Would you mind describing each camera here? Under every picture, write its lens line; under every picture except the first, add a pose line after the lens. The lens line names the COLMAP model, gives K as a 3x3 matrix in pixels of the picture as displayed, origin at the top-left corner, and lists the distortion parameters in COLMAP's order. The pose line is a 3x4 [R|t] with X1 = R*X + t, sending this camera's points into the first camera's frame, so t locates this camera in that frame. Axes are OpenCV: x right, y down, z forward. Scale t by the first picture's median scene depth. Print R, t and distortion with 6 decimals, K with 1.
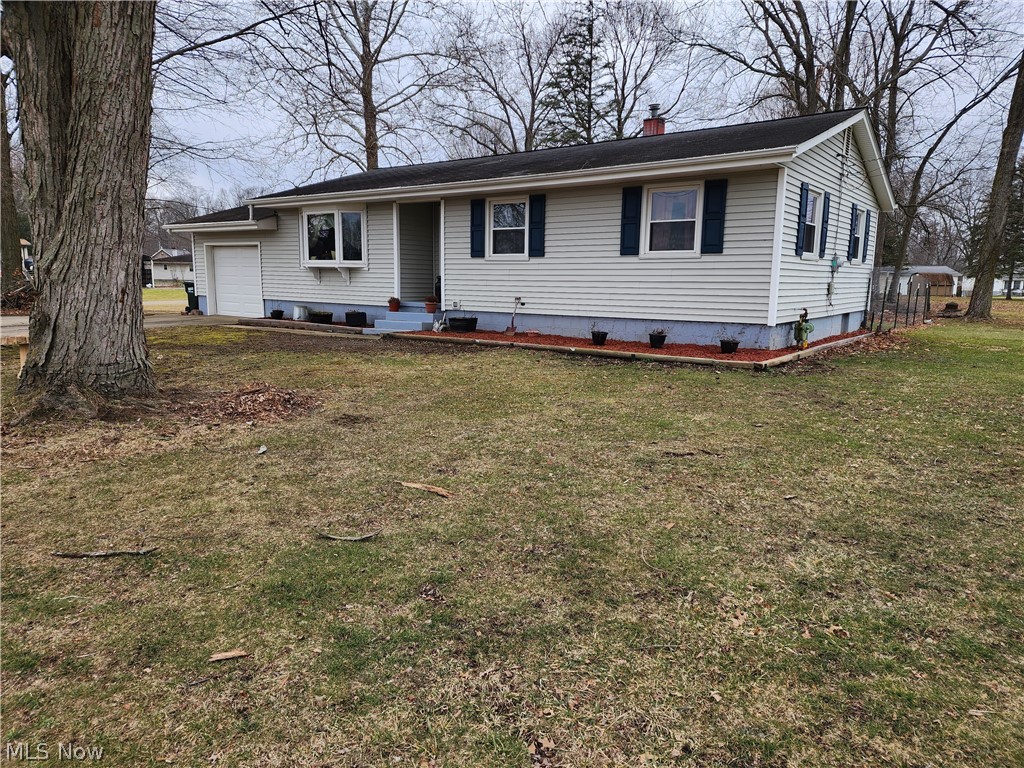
lens RADIAL K [[689.1, 0, 512.7], [0, 689.1, 388.7], [0, 0, 1]] dist [0.049139, -0.003449]
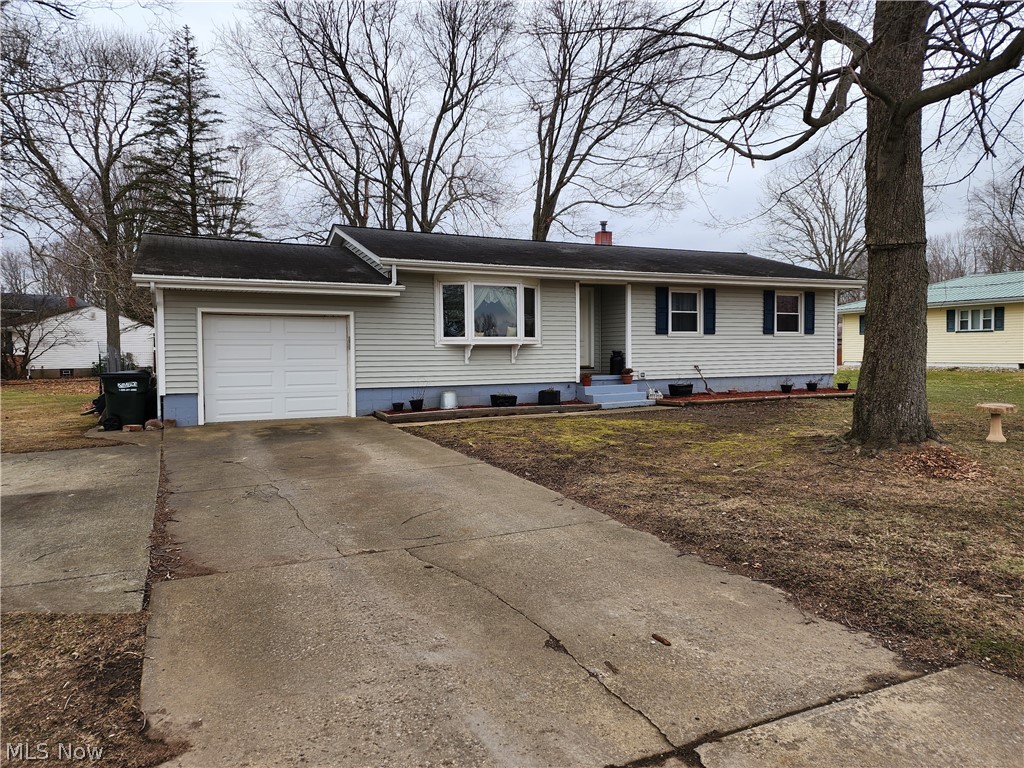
lens RADIAL K [[689.1, 0, 511.5], [0, 689.1, 379.6], [0, 0, 1]] dist [0.049139, -0.003449]
pose [[0.463366, -0.050723, 0.884714, -1.227781], [0.159117, 0.986897, -0.026755, -0.123398], [-0.871765, 0.153170, 0.465366, 0.684449]]
